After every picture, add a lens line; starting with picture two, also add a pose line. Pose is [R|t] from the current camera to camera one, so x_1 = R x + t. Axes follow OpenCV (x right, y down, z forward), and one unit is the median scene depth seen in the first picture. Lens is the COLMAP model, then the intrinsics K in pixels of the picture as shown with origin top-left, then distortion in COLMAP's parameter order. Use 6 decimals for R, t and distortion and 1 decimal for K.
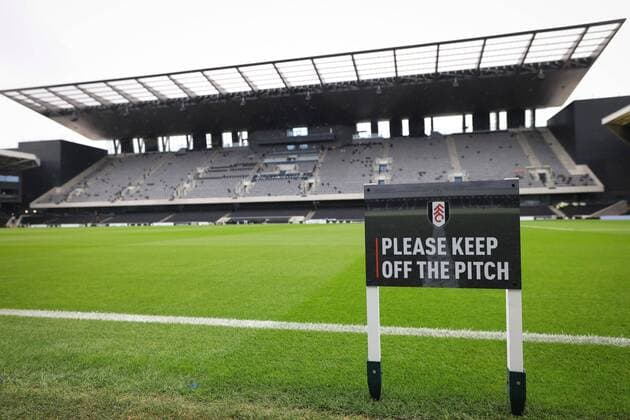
lens RADIAL K [[410.1, 0, 312.9], [0, 410.1, 207.5], [0, 0, 1]] dist [0.024369, -0.001535]
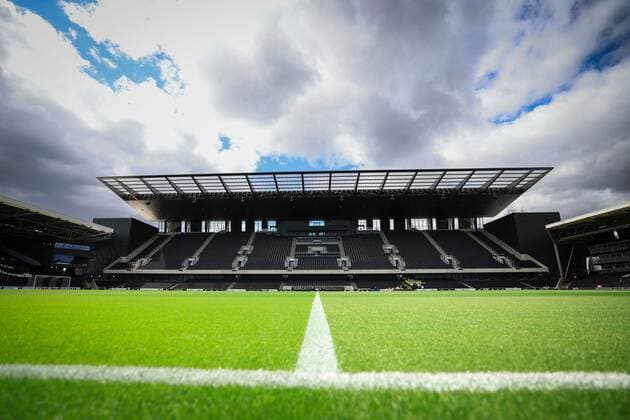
lens RADIAL K [[295.8, 0, 301.5], [0, 295.8, 201.3], [0, 0, 1]] dist [-0.033311, 0.000549]
pose [[0.982892, 0.069045, 0.170754, -0.259336], [-0.022164, 0.964679, -0.262494, 0.005471], [-0.182847, 0.254219, 0.949705, 0.060900]]
